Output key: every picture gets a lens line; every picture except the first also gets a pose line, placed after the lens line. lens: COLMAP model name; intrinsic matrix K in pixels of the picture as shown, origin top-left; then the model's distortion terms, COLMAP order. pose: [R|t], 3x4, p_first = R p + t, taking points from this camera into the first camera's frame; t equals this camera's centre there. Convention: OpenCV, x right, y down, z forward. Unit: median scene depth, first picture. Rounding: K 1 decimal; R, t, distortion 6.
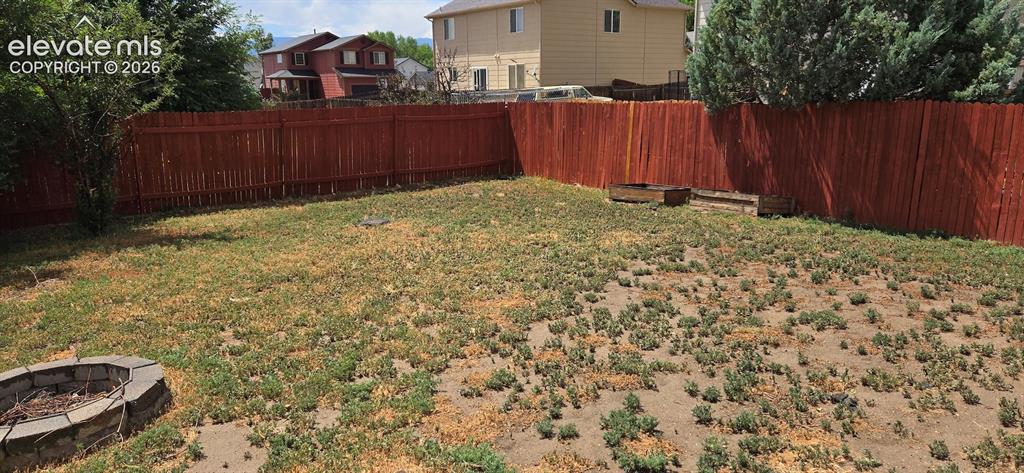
lens RADIAL K [[688.7, 0, 511.6], [0, 688.7, 226.2], [0, 0, 1]] dist [0.076240, -0.075766]
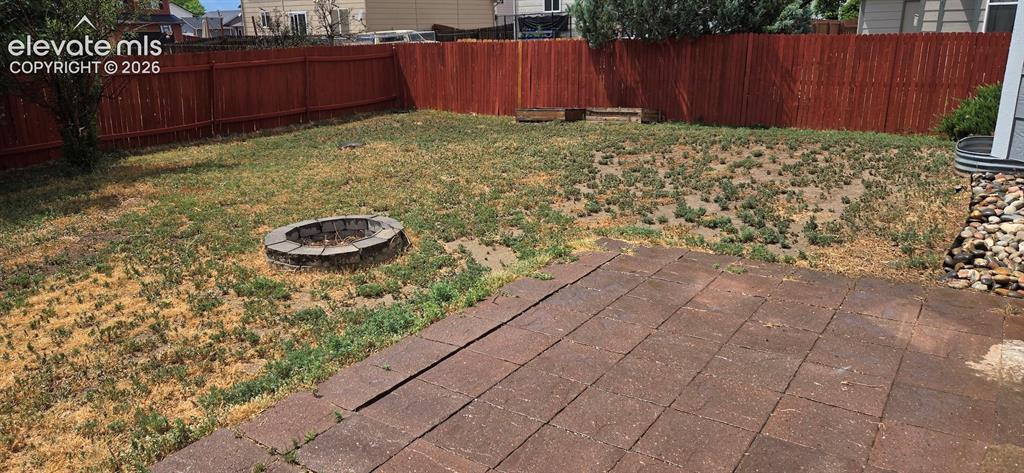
lens RADIAL K [[688.7, 0, 511.6], [0, 688.7, 226.2], [0, 0, 1]] dist [0.076240, -0.075766]
pose [[0.948605, -0.095440, 0.301727, -0.315791], [0.073851, 0.993876, 0.082194, 0.055913], [-0.307723, -0.055687, 0.949845, -0.209867]]
